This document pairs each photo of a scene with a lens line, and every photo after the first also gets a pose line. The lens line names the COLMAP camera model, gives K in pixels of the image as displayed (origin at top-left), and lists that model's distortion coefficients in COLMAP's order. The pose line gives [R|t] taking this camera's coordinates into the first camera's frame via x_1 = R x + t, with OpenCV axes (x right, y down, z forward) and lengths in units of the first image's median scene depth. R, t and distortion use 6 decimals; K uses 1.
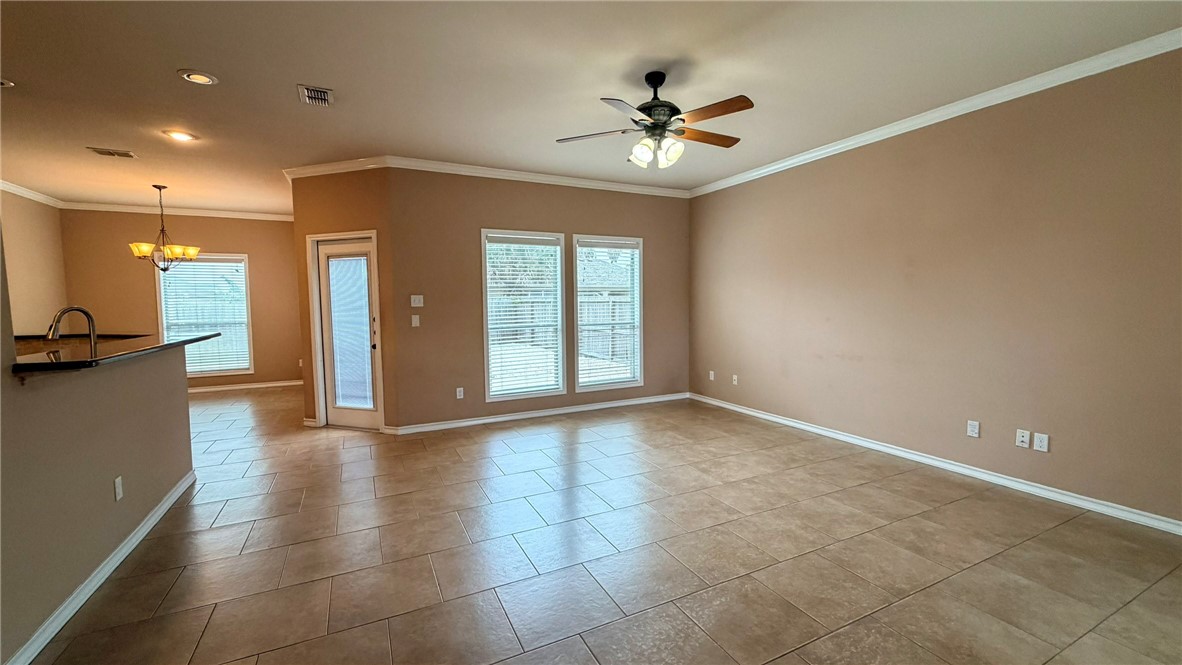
lens RADIAL K [[471.0, 0, 587.6], [0, 471.0, 333.7], [0, 0, 1]] dist [-0.001071, -0.000209]
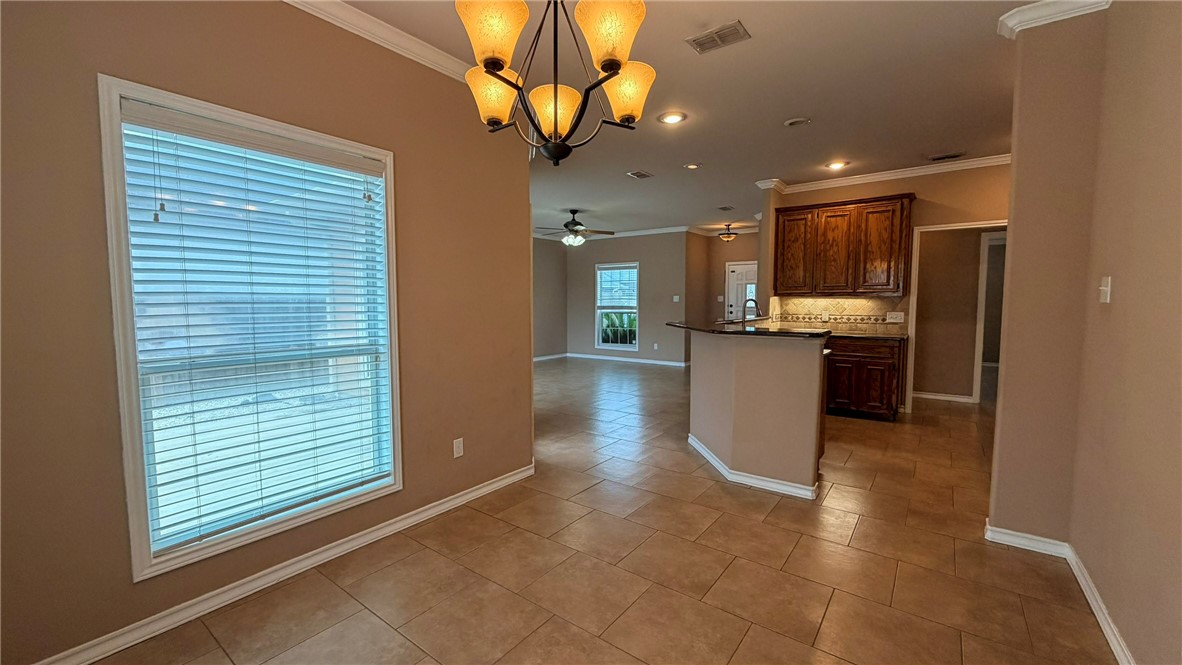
lens RADIAL K [[471.0, 0, 587.6], [0, 471.0, 333.7], [0, 0, 1]] dist [-0.001071, -0.000209]
pose [[-0.448821, -0.052106, 0.892101, -1.446372], [0.068044, 0.993408, 0.092256, -0.078610], [-0.891027, 0.102109, -0.442317, 1.411877]]
